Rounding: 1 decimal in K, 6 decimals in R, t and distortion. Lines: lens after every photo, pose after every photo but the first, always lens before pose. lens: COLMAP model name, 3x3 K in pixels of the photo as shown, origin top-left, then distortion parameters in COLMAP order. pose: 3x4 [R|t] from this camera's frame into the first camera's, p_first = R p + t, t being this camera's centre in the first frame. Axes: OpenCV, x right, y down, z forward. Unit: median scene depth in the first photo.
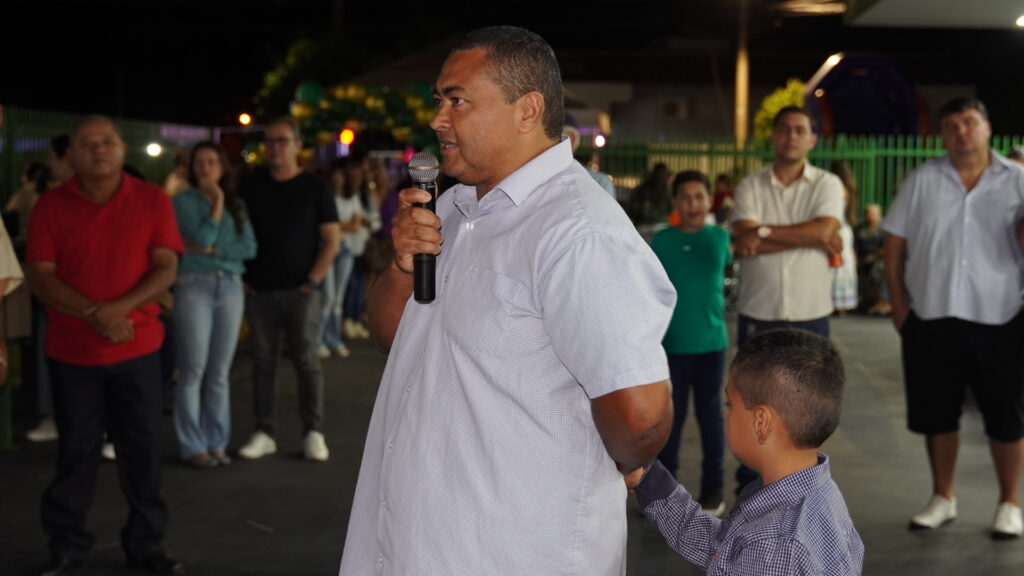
lens RADIAL K [[1793.4, 0, 506.7], [0, 1793.4, 287.8], [0, 0, 1]] dist [-0.015184, 0.000000]
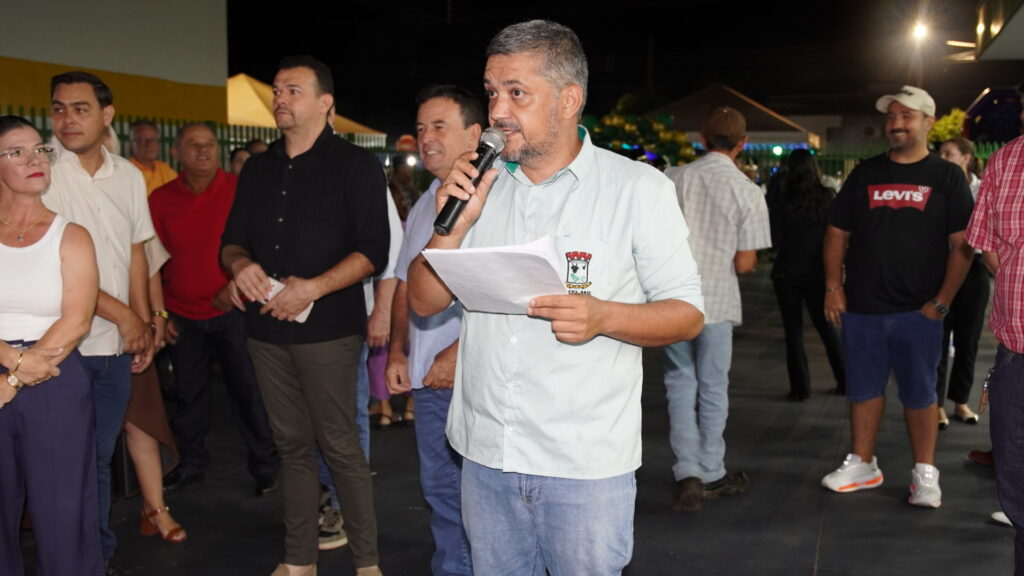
lens RADIAL K [[1066.7, 0, 504.8], [0, 1066.7, 286.8], [0, 0, 1]] dist [0.006324, 0.000000]
pose [[0.968080, 0.010169, -0.250434, 0.047010], [-0.001219, 0.999356, 0.035866, -0.004009], [0.250637, -0.034416, 0.967469, 0.124523]]
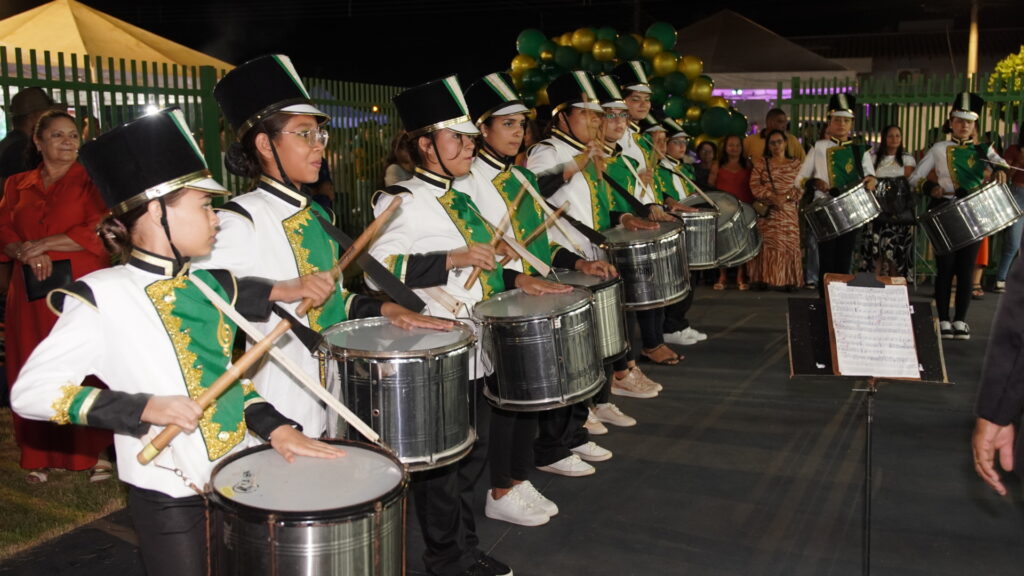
lens RADIAL K [[1066.7, 0, 499.8], [0, 1066.7, 247.5], [0, 0, 1]] dist [0.006324, 0.000000]
pose [[0.970366, 0.000931, -0.241639, 0.000467], [0.008188, 0.999292, 0.036730, -0.029634], [0.241502, -0.037620, 0.969671, 0.501771]]
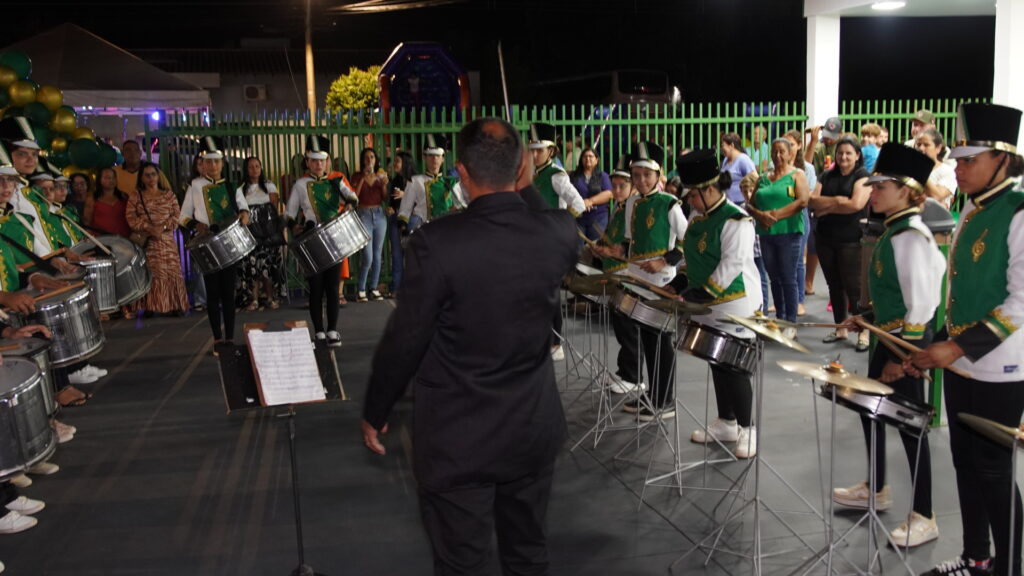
lens RADIAL K [[1066.7, 0, 520.4], [0, 1066.7, 282.2], [0, 0, 1]] dist [0.006324, 0.000000]
pose [[0.934199, -0.080230, 0.347615, -0.009604], [0.054687, 0.995073, 0.082695, -0.039180], [-0.352537, -0.058244, 0.933984, 0.470976]]
